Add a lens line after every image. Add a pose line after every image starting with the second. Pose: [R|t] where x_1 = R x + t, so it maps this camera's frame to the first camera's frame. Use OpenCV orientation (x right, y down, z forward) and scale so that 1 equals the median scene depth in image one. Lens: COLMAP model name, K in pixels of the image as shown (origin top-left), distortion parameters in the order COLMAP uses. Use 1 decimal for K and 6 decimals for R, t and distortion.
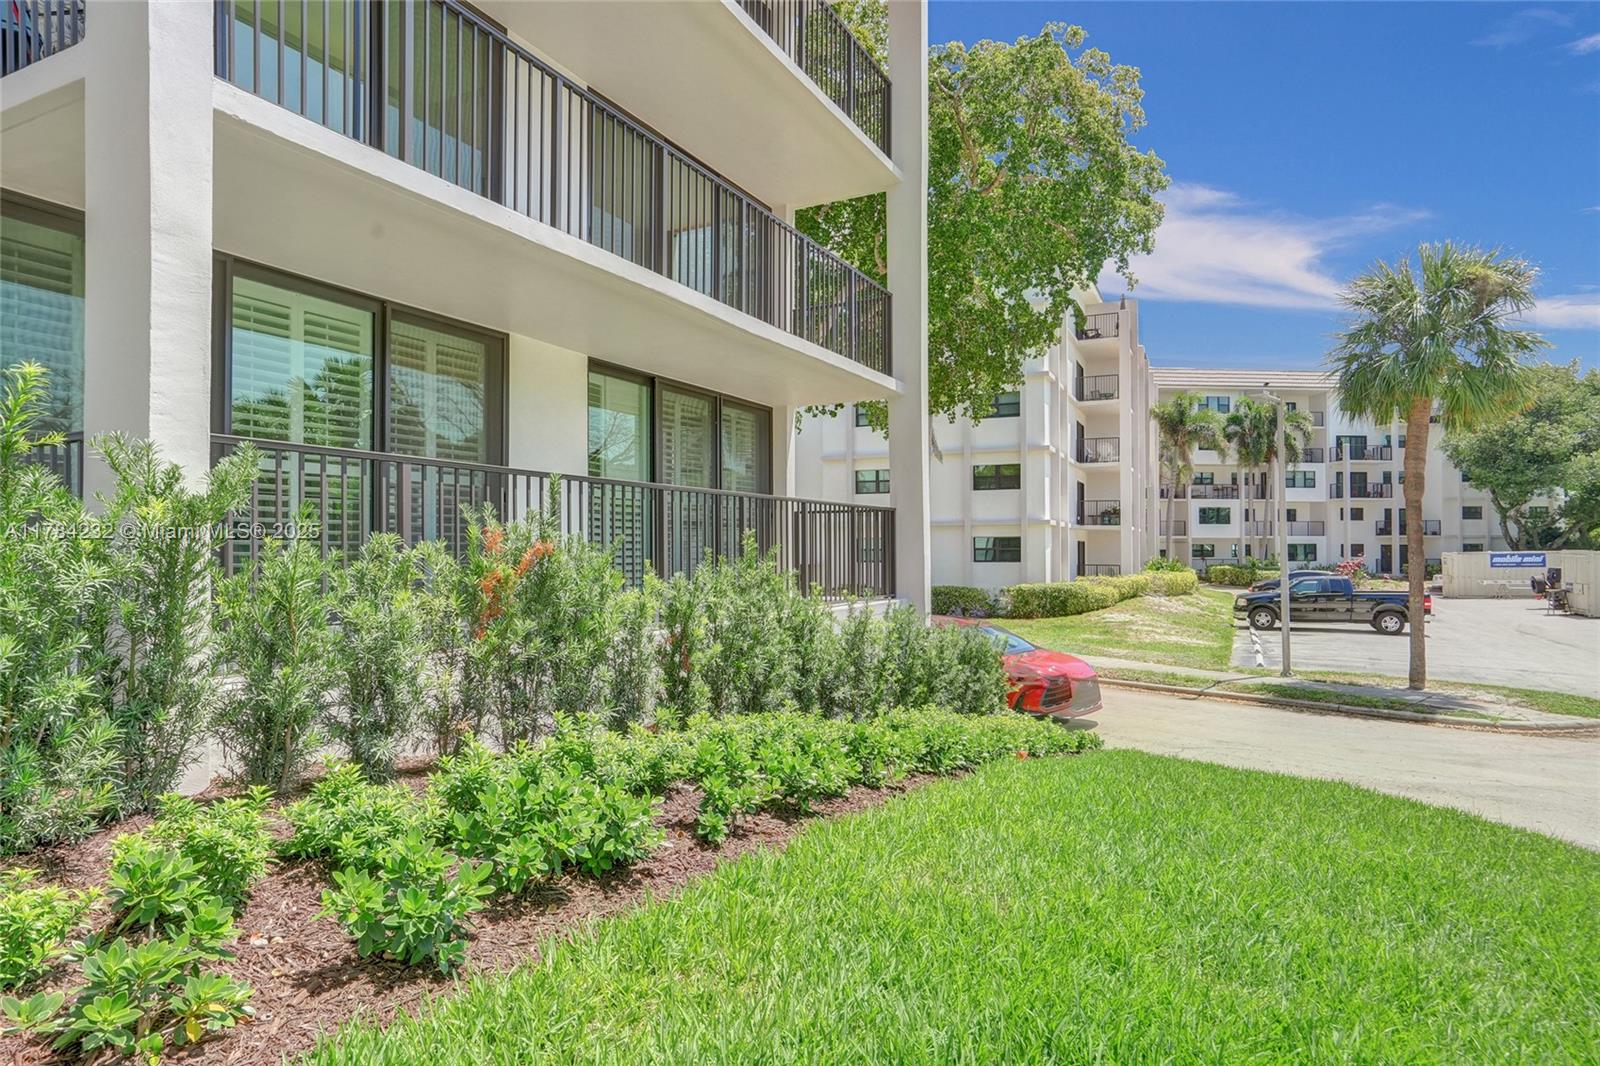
lens RADIAL K [[949.7, 0, 798.8], [0, 949.7, 539.2], [0, 0, 1]] dist [0.000704, 0.000774]
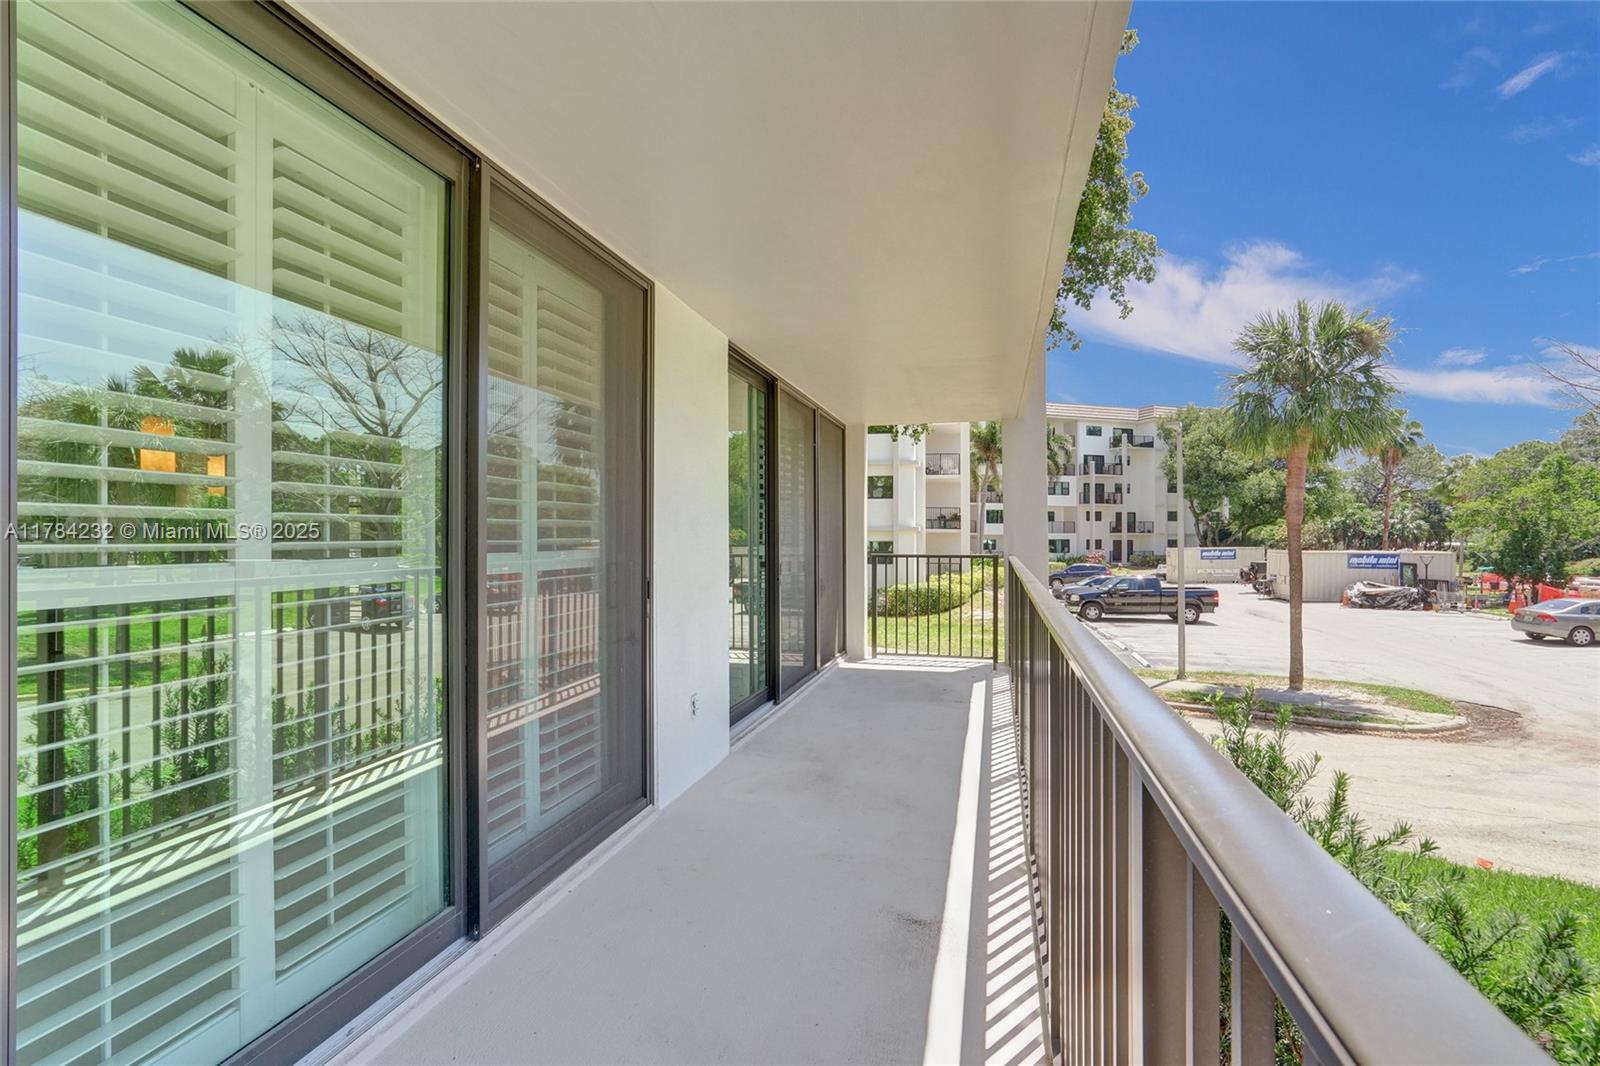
lens RADIAL K [[769.5, 0, 807.4], [0, 769.5, 530.2], [0, 0, 1]] dist [-0.014189, 0.004283]
pose [[0.967887, 0.002886, 0.251371, -0.056795], [-0.004865, 0.999962, 0.007252, -0.013768], [-0.251340, -0.008242, 0.967864, 0.095855]]
